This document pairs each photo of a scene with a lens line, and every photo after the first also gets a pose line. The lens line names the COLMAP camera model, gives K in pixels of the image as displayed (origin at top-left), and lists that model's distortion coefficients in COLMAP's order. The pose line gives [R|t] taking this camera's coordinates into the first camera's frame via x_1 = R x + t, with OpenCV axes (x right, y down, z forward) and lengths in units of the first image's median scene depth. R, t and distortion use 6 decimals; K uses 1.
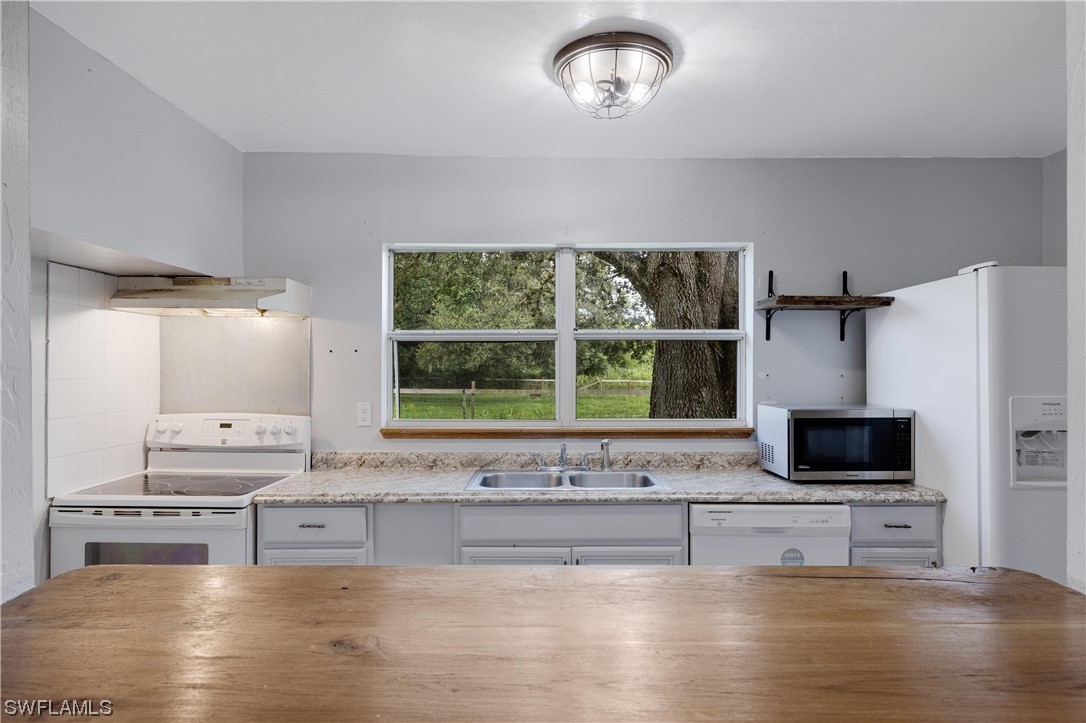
lens RADIAL K [[602.9, 0, 526.5], [0, 602.9, 373.2], [0, 0, 1]] dist [-0.004351, -0.001141]
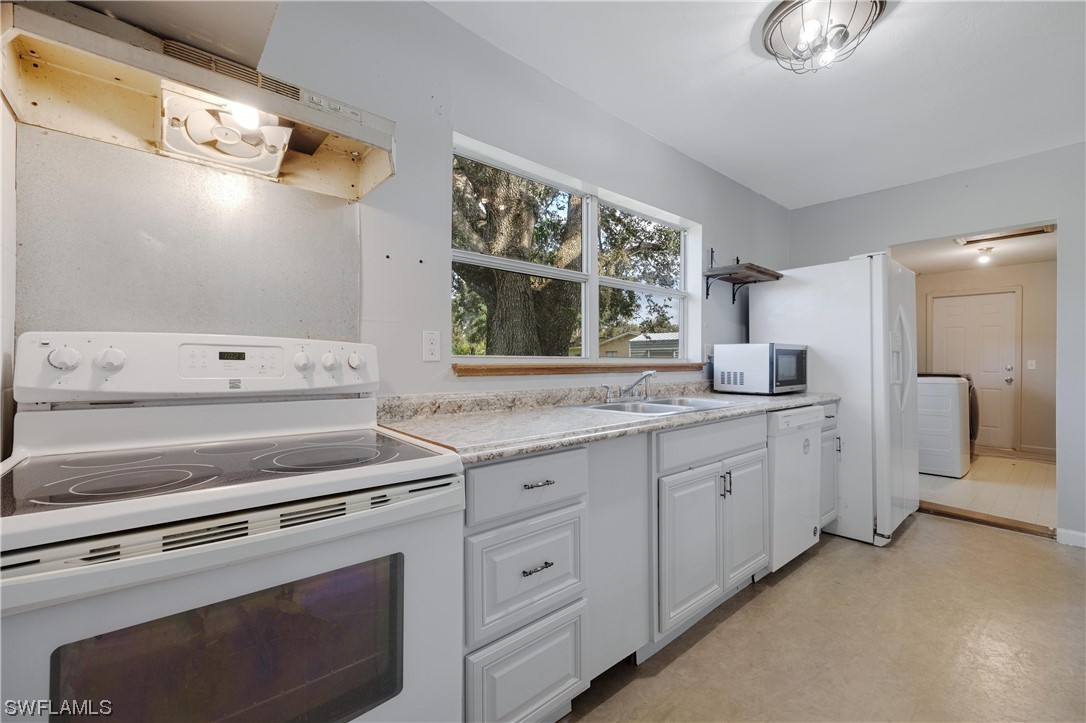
lens RADIAL K [[449.7, 0, 544.8], [0, 449.7, 359.5], [0, 0, 1]] dist [0.004693, 0.000198]
pose [[0.744849, 0.006603, 0.667201, -0.600011], [-0.001203, 0.999963, -0.008554, 0.100165], [-0.667232, 0.005569, 0.744829, 0.530488]]
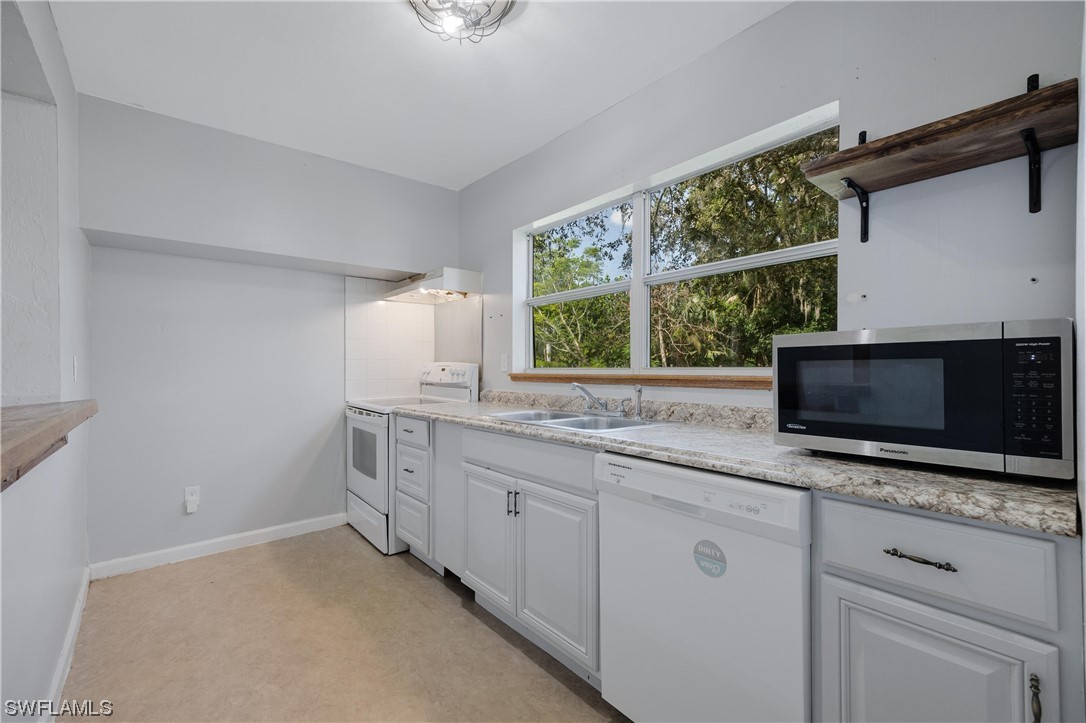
lens RADIAL K [[449.7, 0, 547.8], [0, 449.7, 366.0], [0, 0, 1]] dist [0.004693, 0.000198]
pose [[0.660384, -0.003533, -0.750920, 0.588298], [-0.001168, 0.999983, -0.005731, 0.089268], [0.750928, 0.004662, 0.660368, 0.464344]]
